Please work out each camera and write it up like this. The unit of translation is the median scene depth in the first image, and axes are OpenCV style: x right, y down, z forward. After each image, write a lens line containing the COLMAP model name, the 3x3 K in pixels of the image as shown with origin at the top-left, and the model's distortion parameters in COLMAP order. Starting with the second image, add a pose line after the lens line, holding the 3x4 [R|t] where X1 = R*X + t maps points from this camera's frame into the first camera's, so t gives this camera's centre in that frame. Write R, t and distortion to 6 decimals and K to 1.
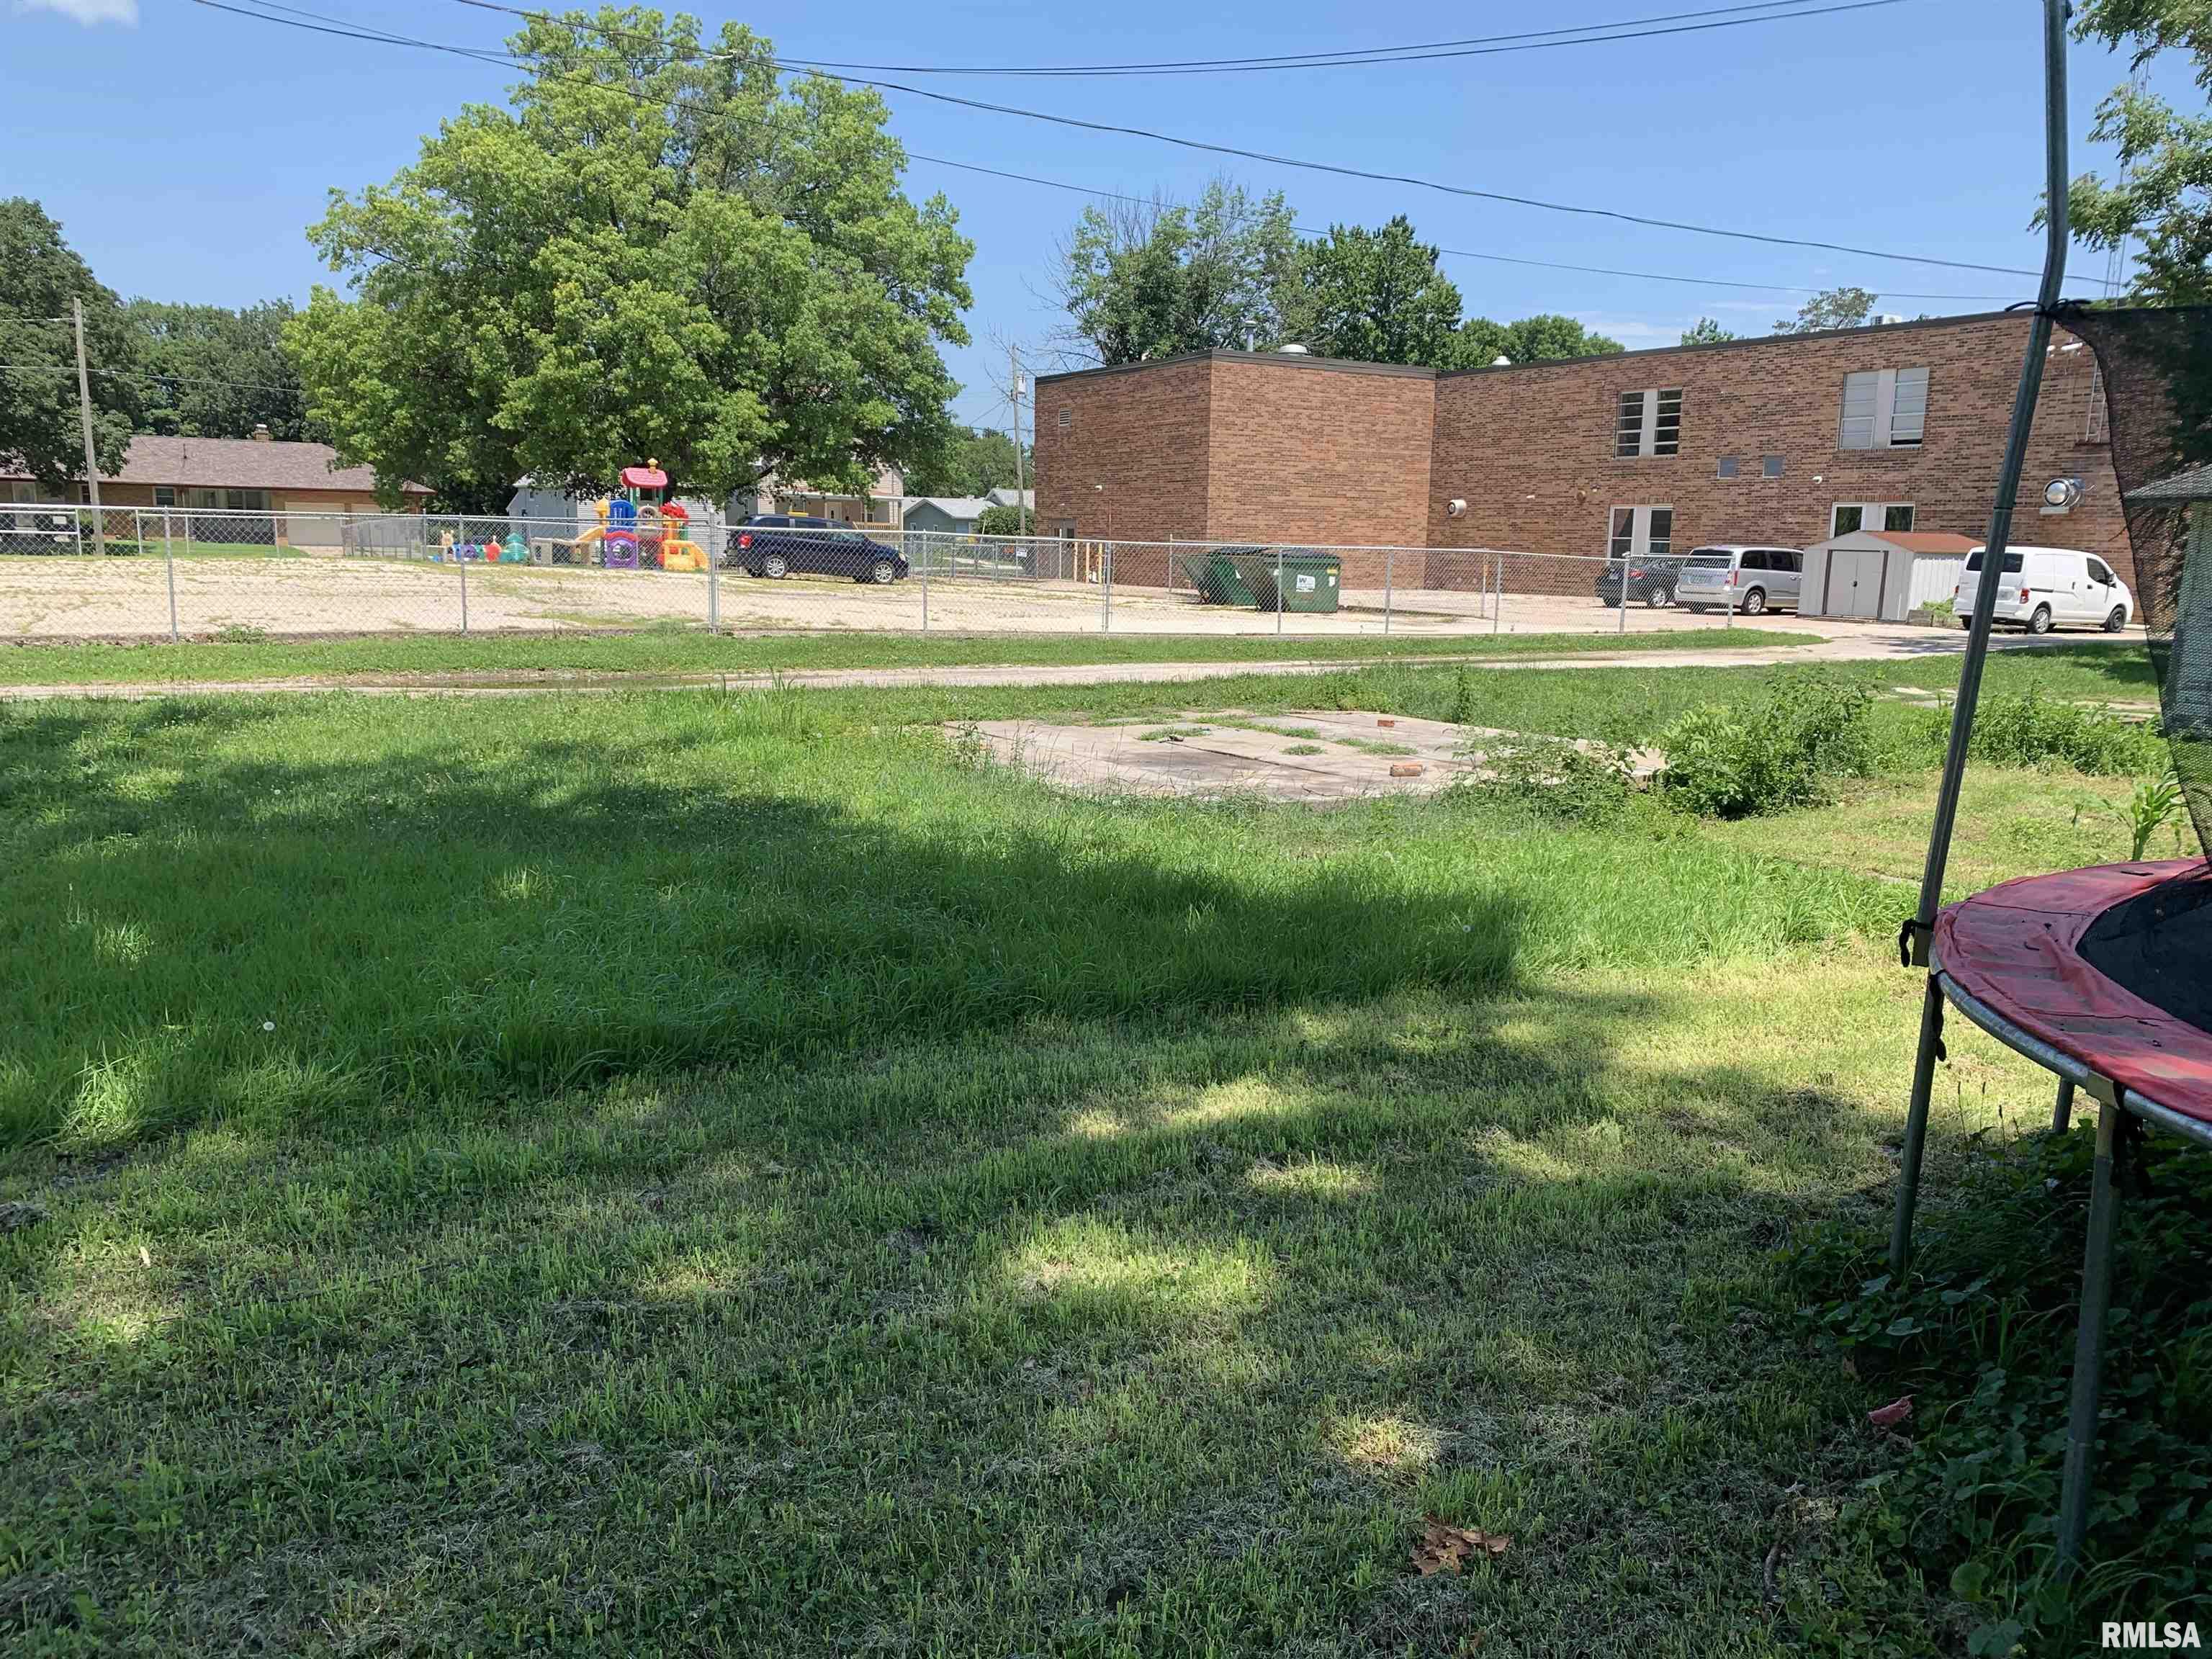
lens RADIAL K [[1701.4, 0, 1100.9], [0, 1701.4, 813.9], [0, 0, 1]] dist [0.029569, -0.000629]
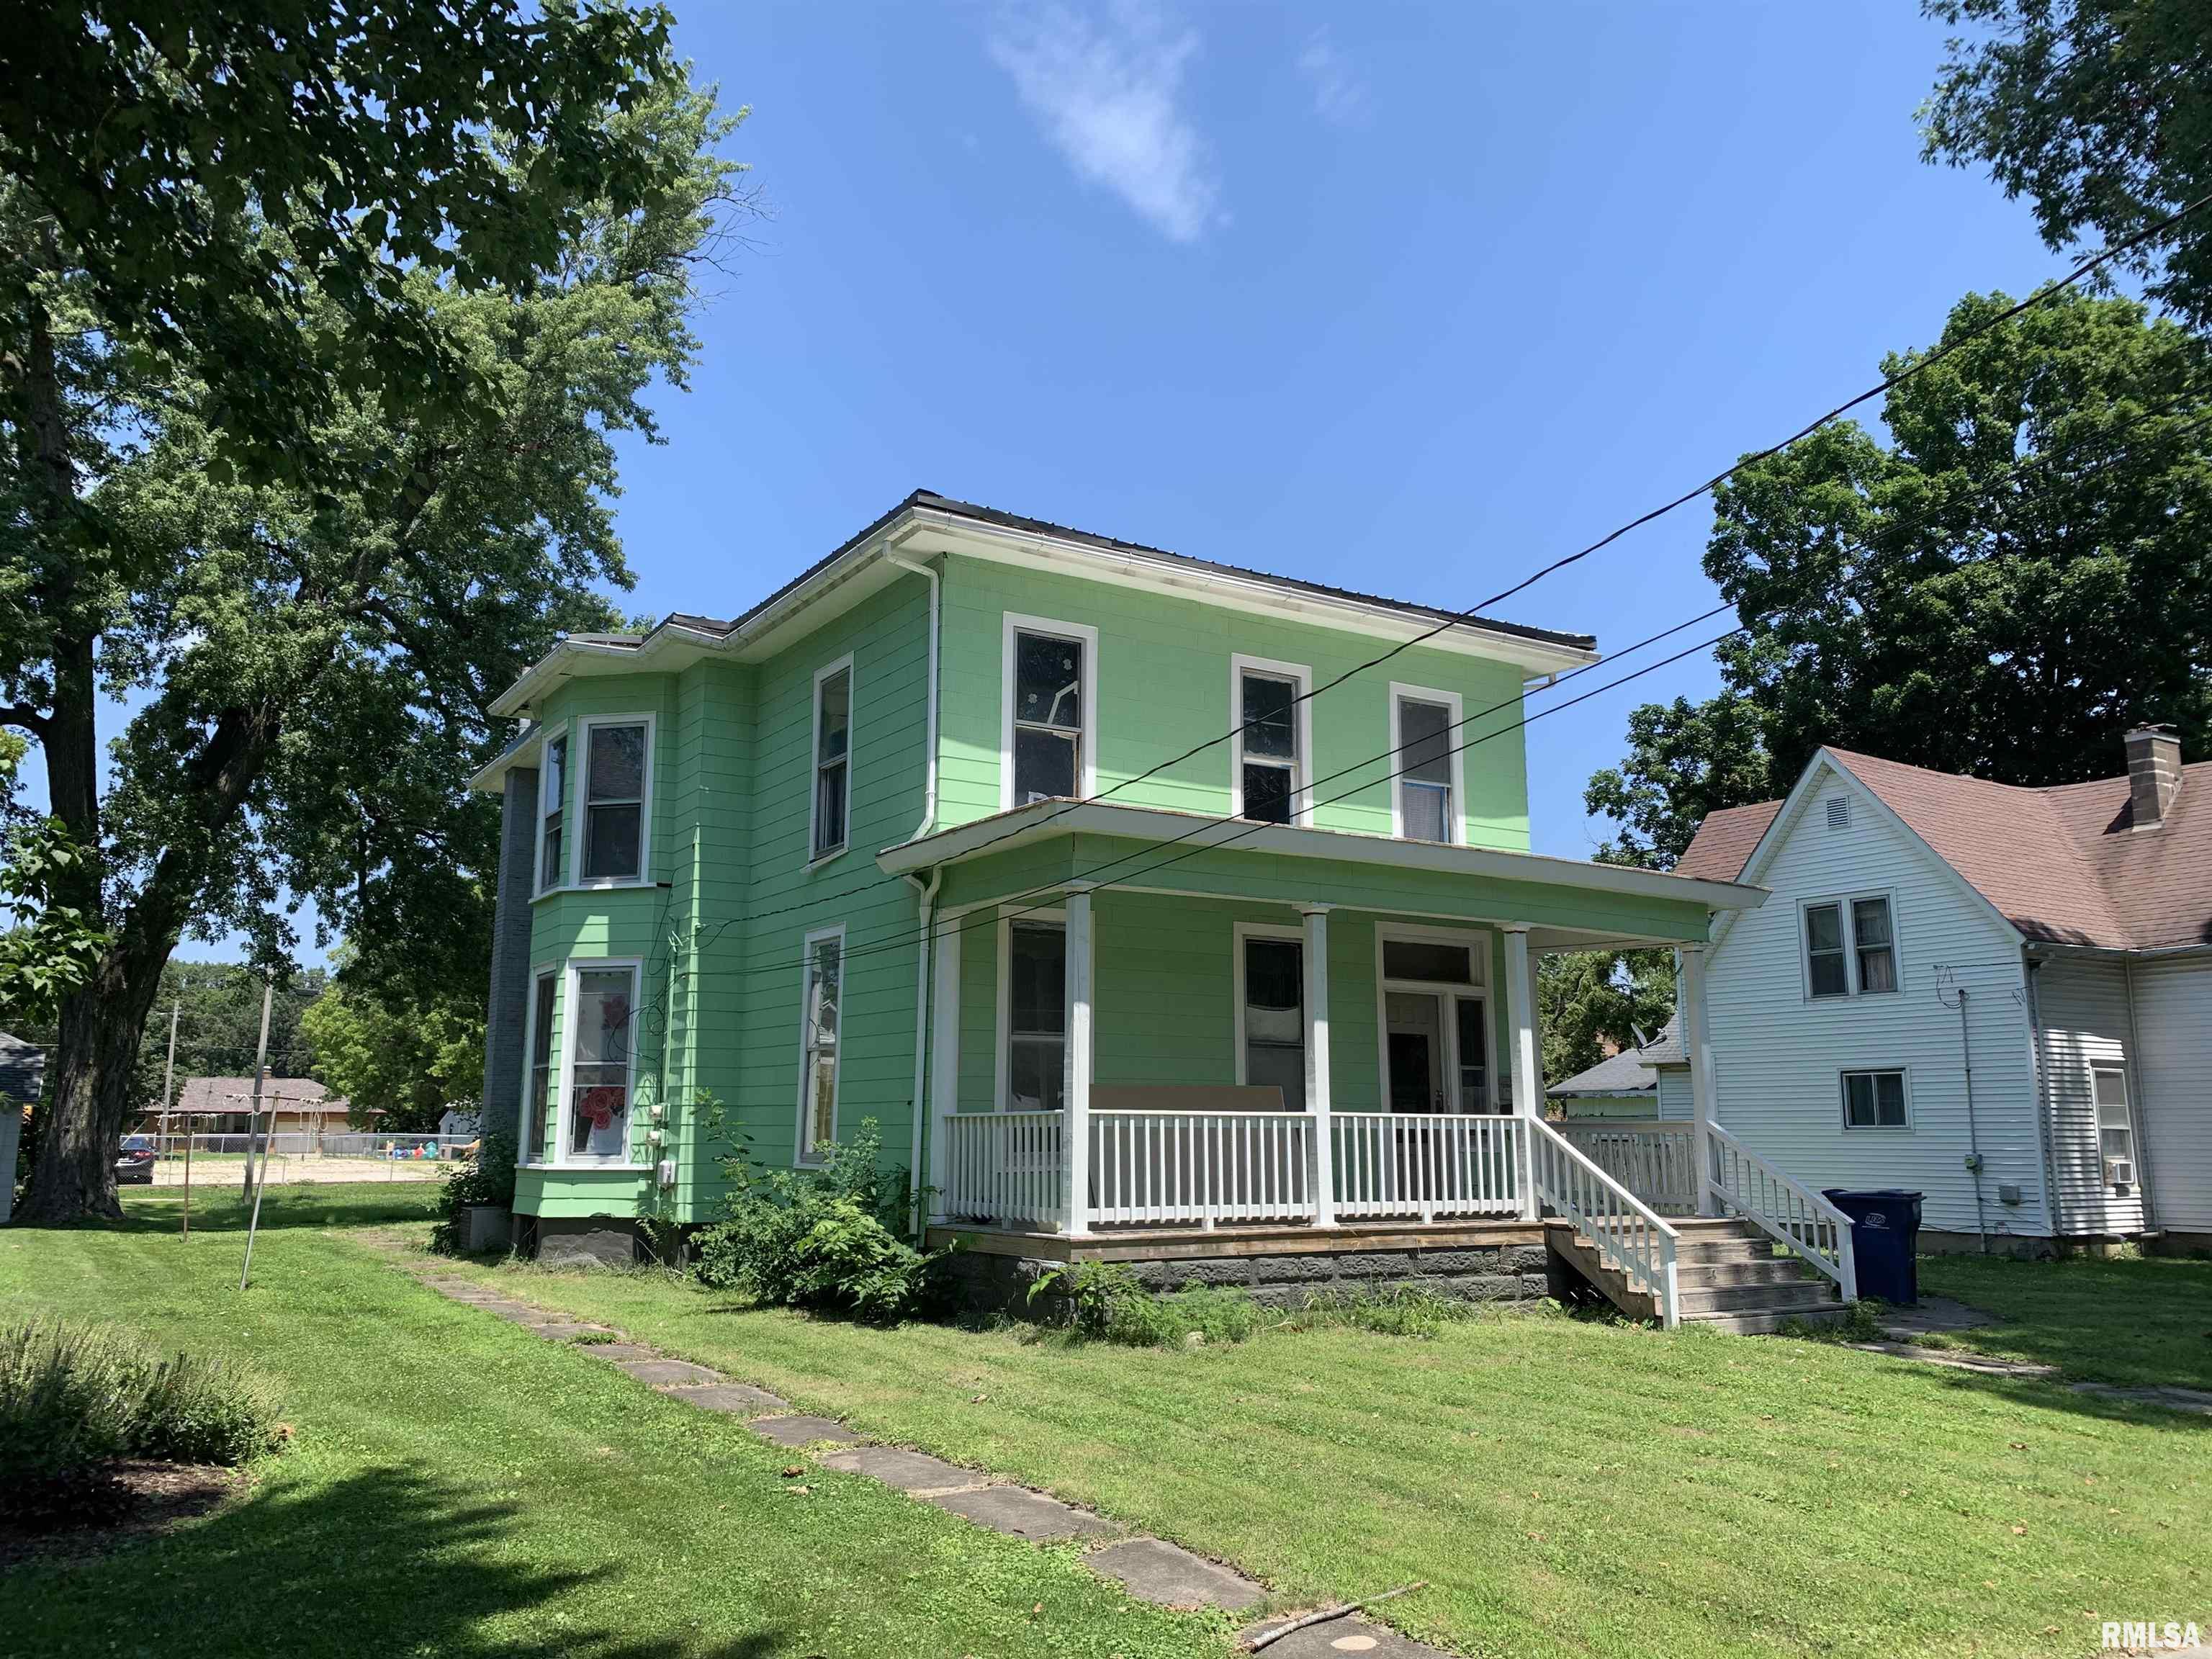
lens RADIAL K [[1701.4, 0, 1100.9], [0, 1701.4, 813.9], [0, 0, 1]] dist [0.029569, -0.000629]
pose [[0.999702, -0.008127, 0.023029, 0.231644], [0.015530, 0.939324, -0.342679, 0.099661], [-0.018847, 0.342935, 0.939170, -0.581823]]
